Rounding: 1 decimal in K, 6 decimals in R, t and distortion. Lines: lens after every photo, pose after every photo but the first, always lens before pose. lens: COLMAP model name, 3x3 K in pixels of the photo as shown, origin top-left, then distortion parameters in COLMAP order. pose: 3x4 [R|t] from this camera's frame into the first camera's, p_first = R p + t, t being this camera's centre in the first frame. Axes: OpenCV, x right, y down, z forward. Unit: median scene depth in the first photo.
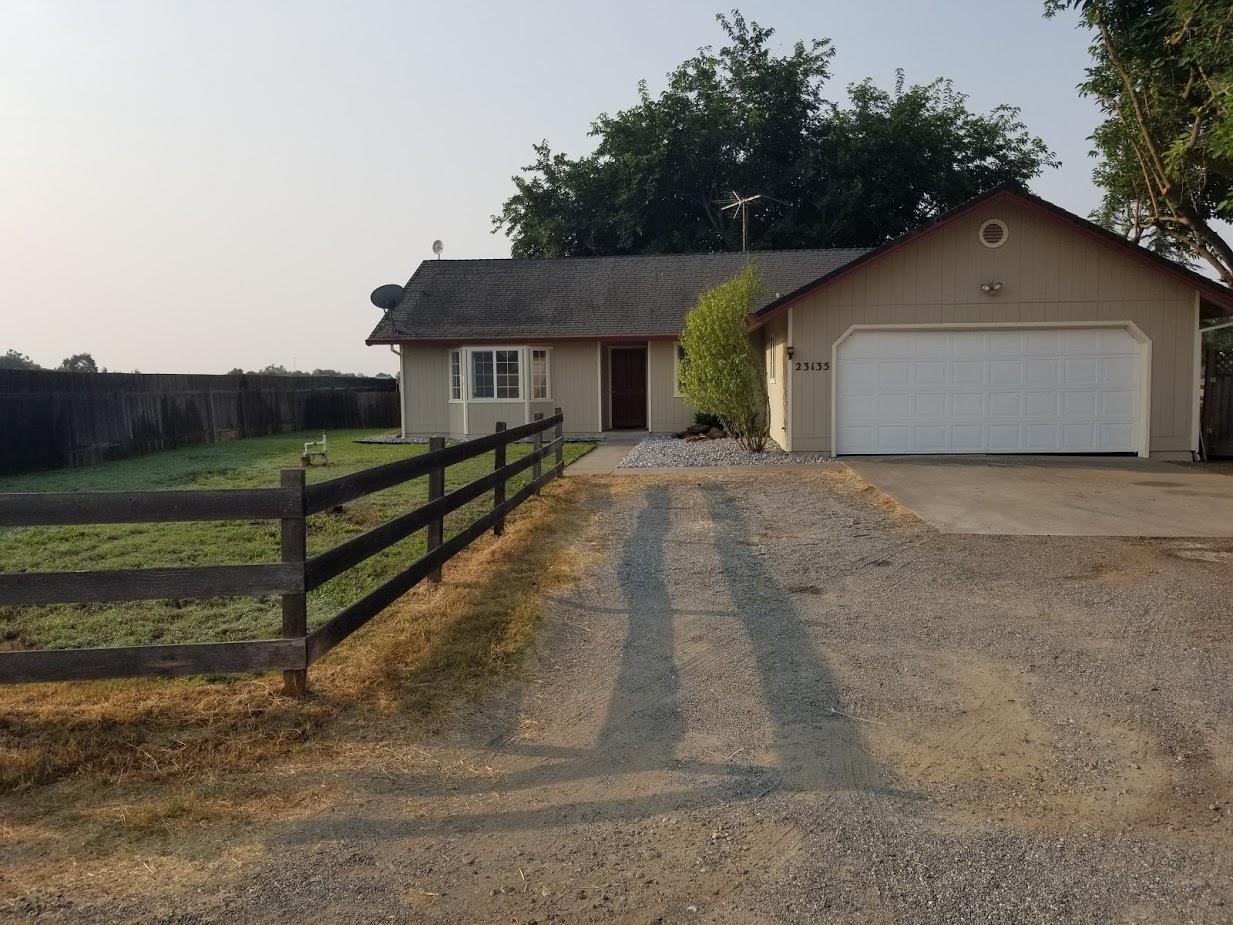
lens RADIAL K [[948.8, 0, 614.6], [0, 948.8, 454.1], [0, 0, 1]] dist [0.050992, -0.128697]
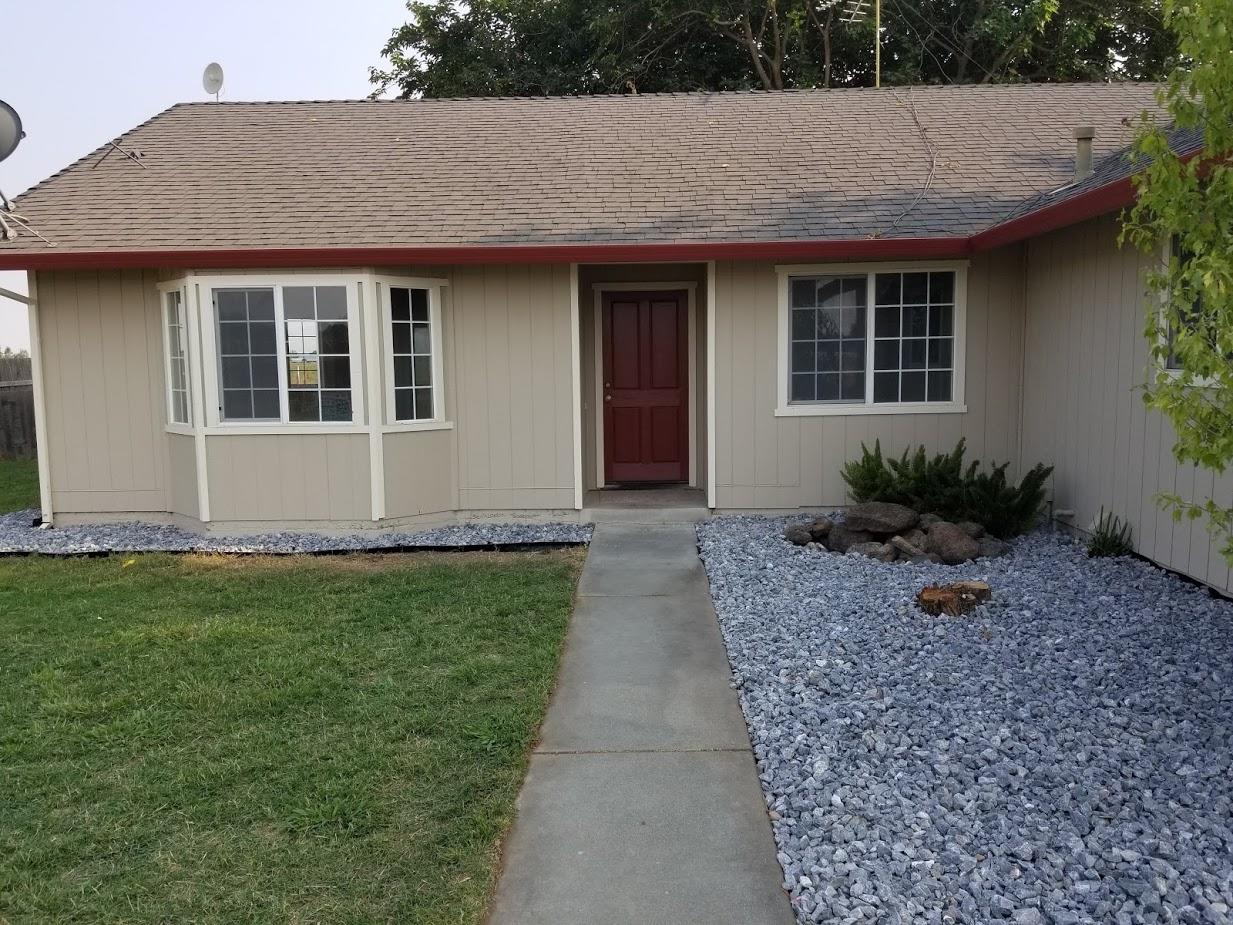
lens RADIAL K [[948.8, 0, 614.6], [0, 948.8, 454.1], [0, 0, 1]] dist [0.050992, -0.128697]
pose [[0.998604, -0.006064, 0.052463, -0.020999], [0.005064, 0.999804, 0.019165, -0.052049], [-0.052569, -0.018873, 0.998439, 0.631126]]
